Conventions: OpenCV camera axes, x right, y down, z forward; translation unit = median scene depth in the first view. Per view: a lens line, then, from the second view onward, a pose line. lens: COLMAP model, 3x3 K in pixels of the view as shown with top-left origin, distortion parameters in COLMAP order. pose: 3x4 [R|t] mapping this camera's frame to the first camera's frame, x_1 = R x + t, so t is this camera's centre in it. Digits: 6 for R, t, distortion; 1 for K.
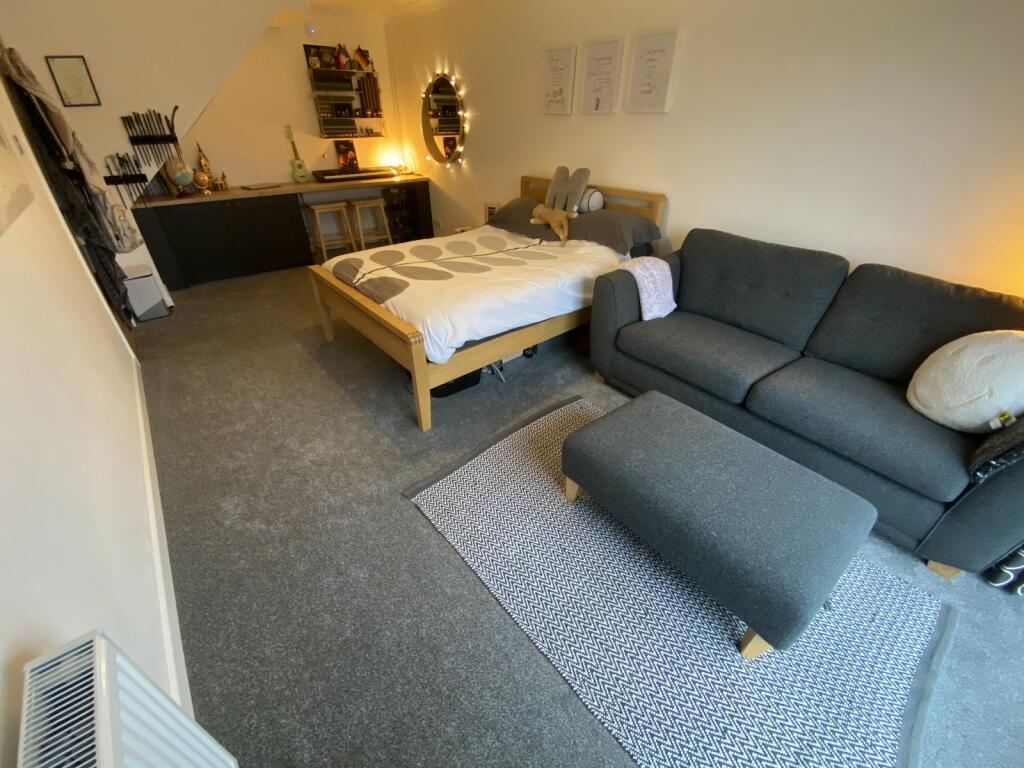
lens RADIAL K [[417.8, 0, 512.0], [0, 417.8, 384.0], [0, 0, 1]] dist [0.000801, 0.000045]
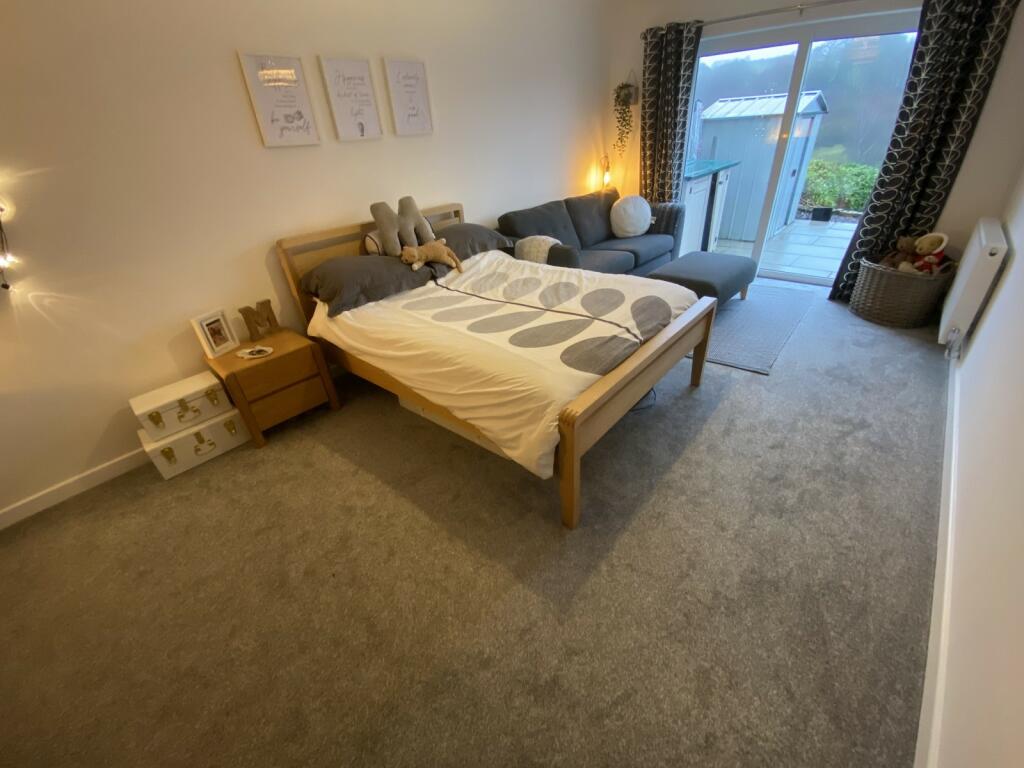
lens RADIAL K [[417.8, 0, 512.0], [0, 417.8, 384.0], [0, 0, 1]] dist [0.000801, 0.000045]
pose [[-0.149273, -0.508851, 0.847814, -0.885175], [0.591657, 0.641023, 0.488909, -0.601673], [-0.792250, 0.574595, 0.205378, 0.926785]]
